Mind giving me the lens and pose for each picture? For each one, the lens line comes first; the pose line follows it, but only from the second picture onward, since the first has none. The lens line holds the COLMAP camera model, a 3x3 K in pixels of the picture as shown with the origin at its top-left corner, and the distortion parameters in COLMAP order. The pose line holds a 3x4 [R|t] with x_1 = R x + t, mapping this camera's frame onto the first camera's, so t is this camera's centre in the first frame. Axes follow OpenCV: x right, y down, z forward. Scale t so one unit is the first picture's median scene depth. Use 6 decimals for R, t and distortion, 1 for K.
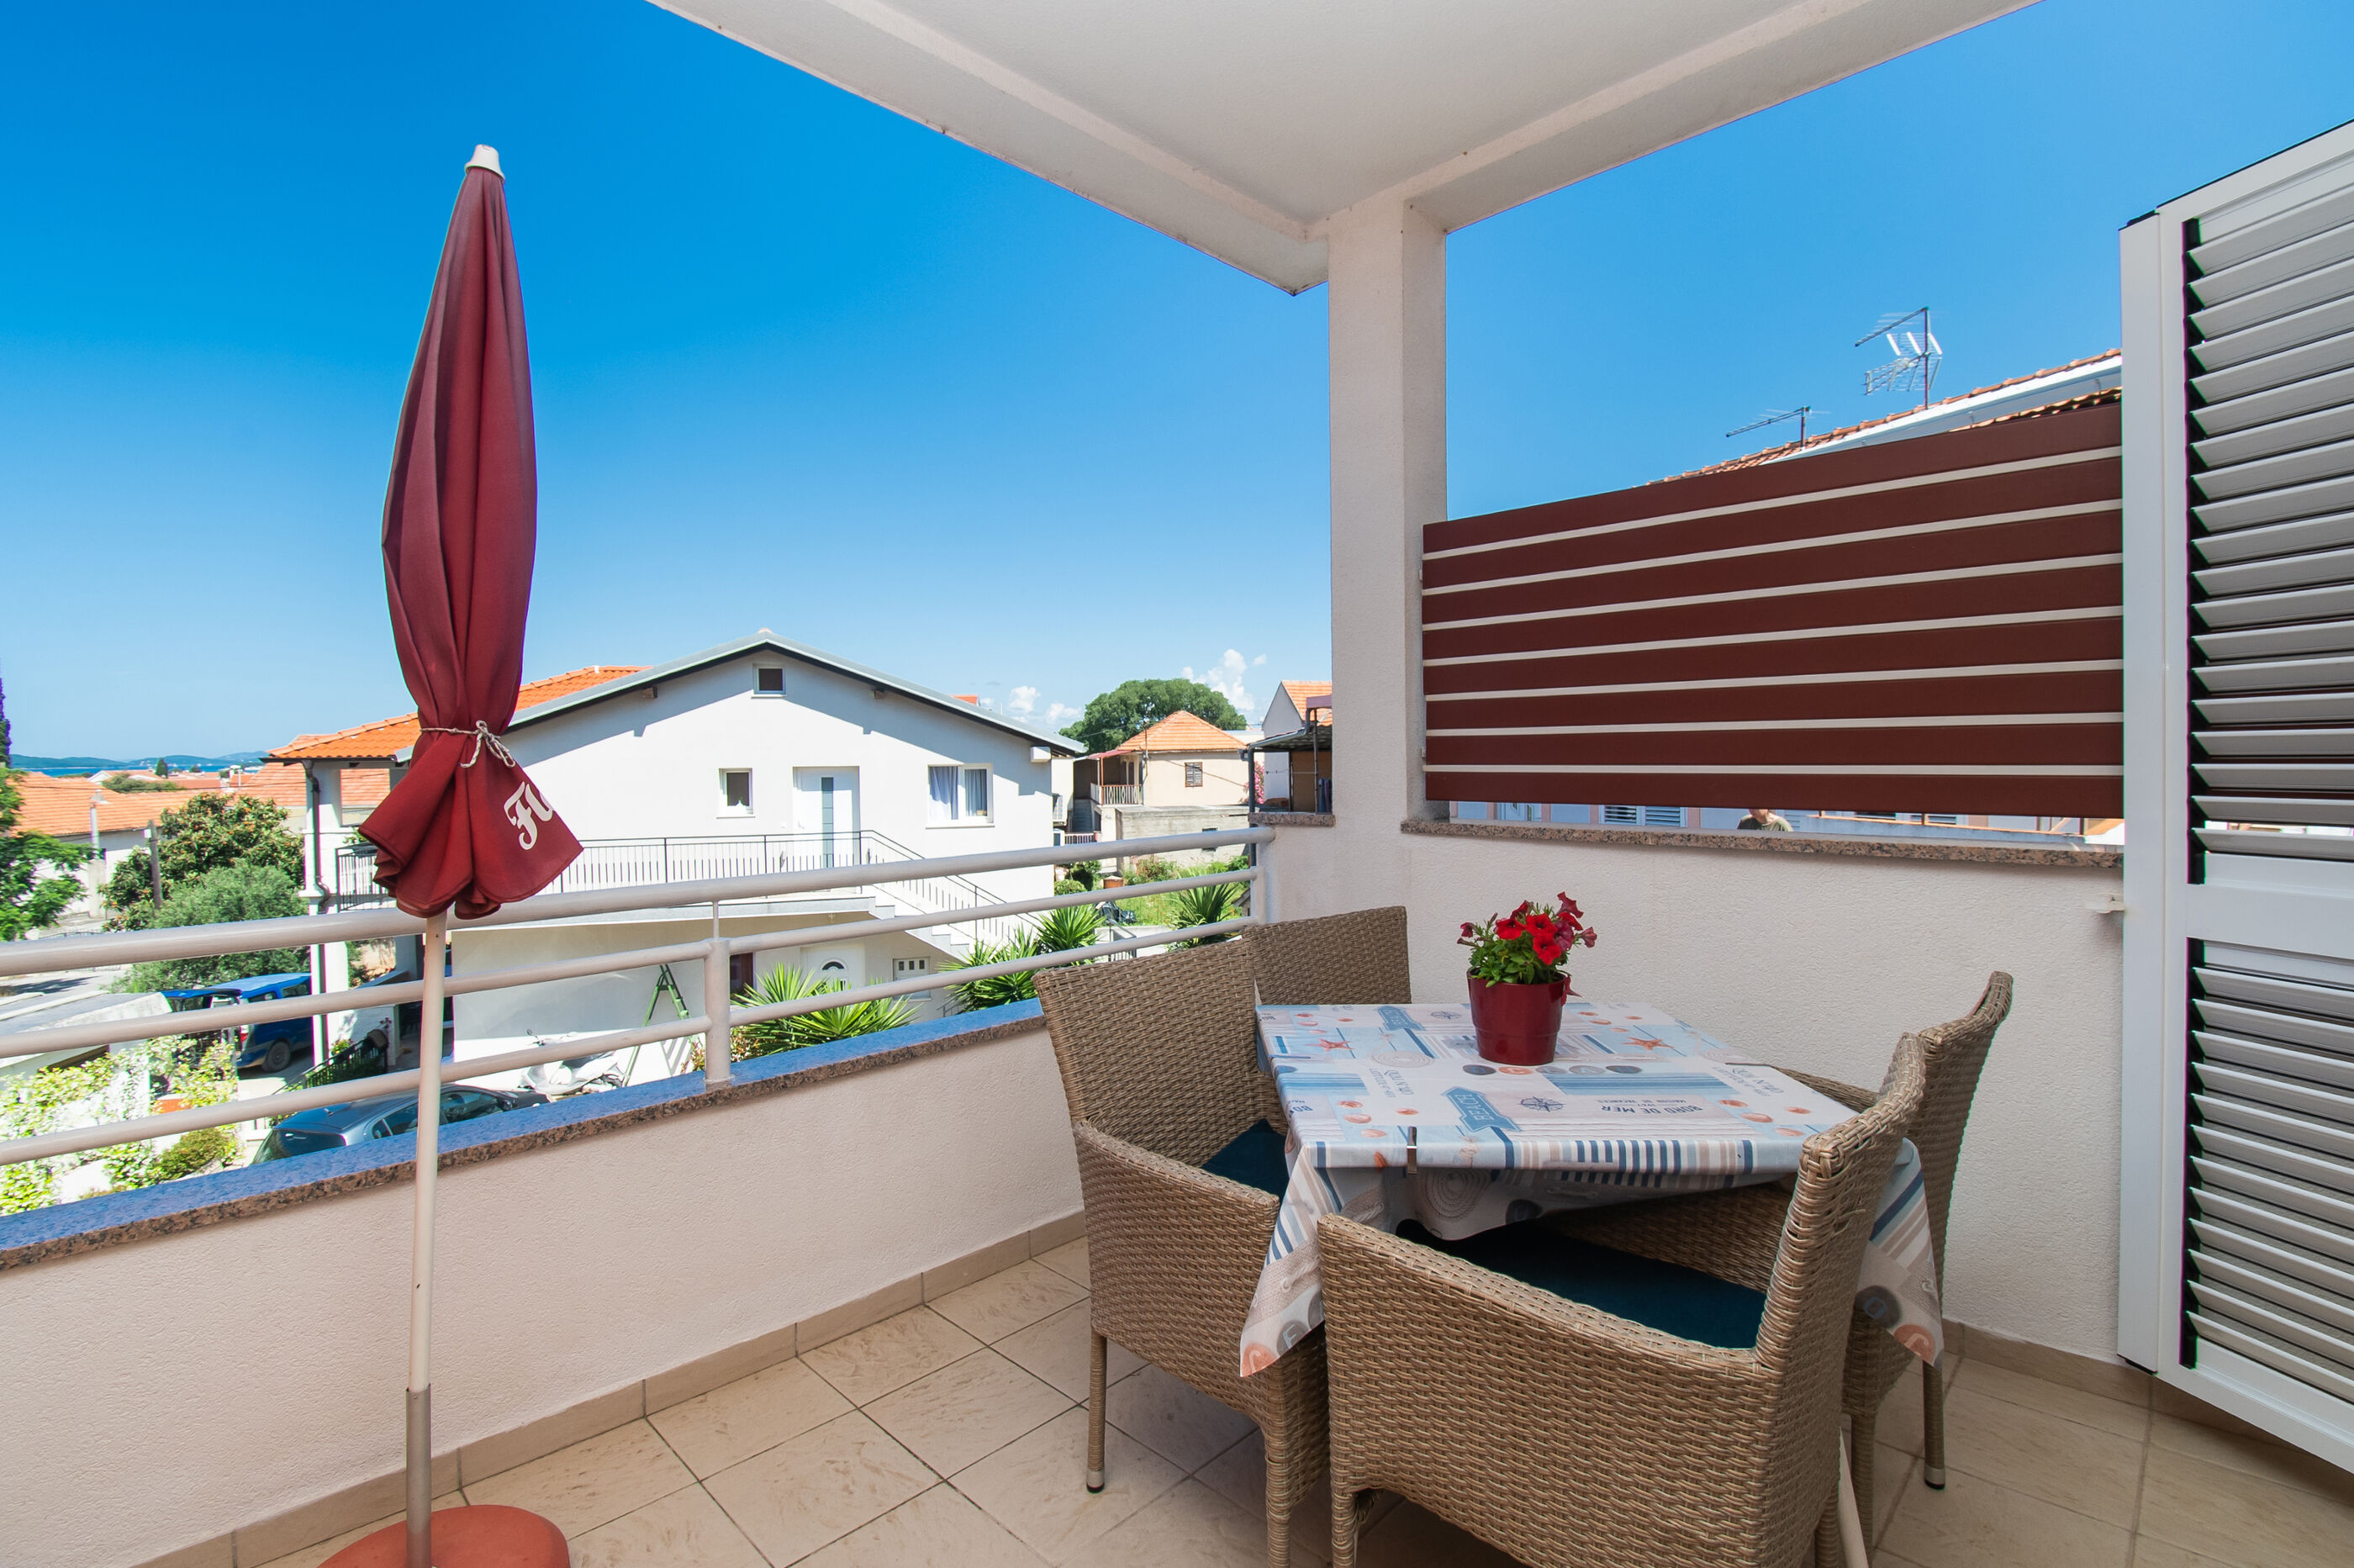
lens RADIAL K [[1061.5, 0, 1183.9], [0, 1061.5, 784.1], [0, 0, 1]] dist [0.001304, -0.015249]
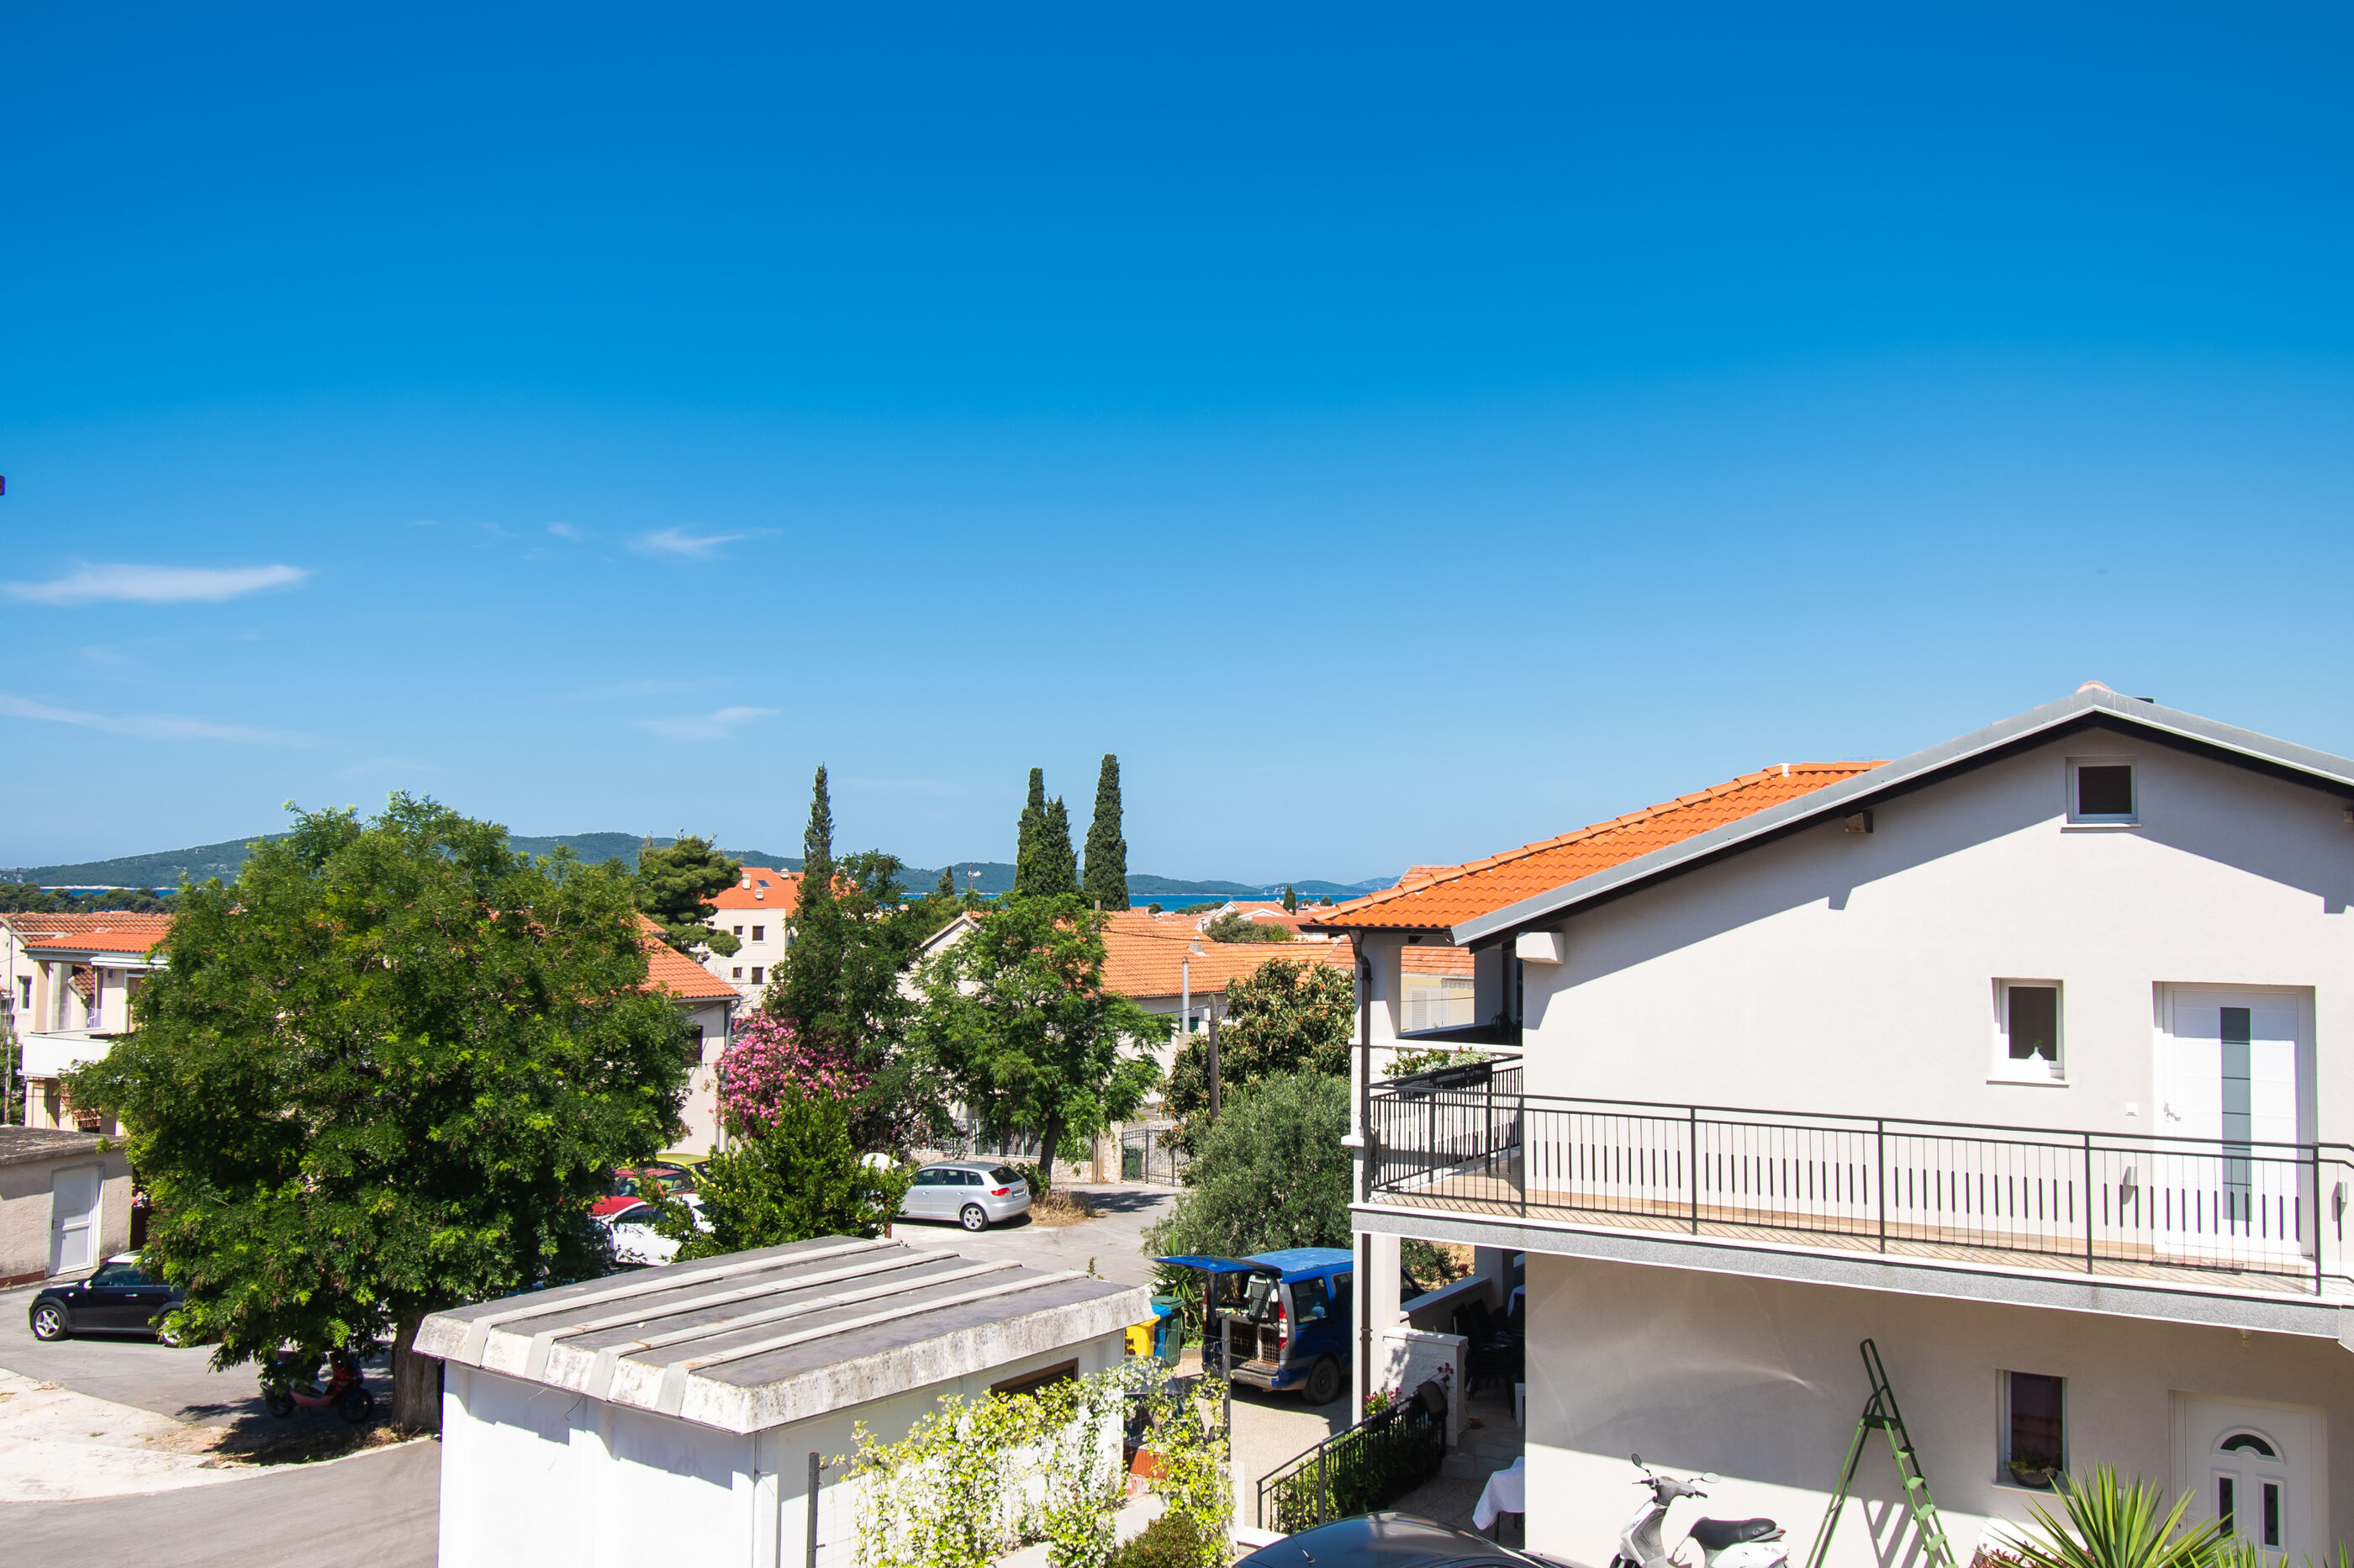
lens RADIAL K [[1994.1, 0, 1177.0], [0, 1994.1, 784.0], [0, 0, 1]] dist [-0.012879, -0.001211]
pose [[0.683336, -0.025579, -0.729656, -0.028546], [-0.038332, 0.996751, -0.070840, -0.020803], [0.729098, 0.076377, 0.680135, 0.099242]]
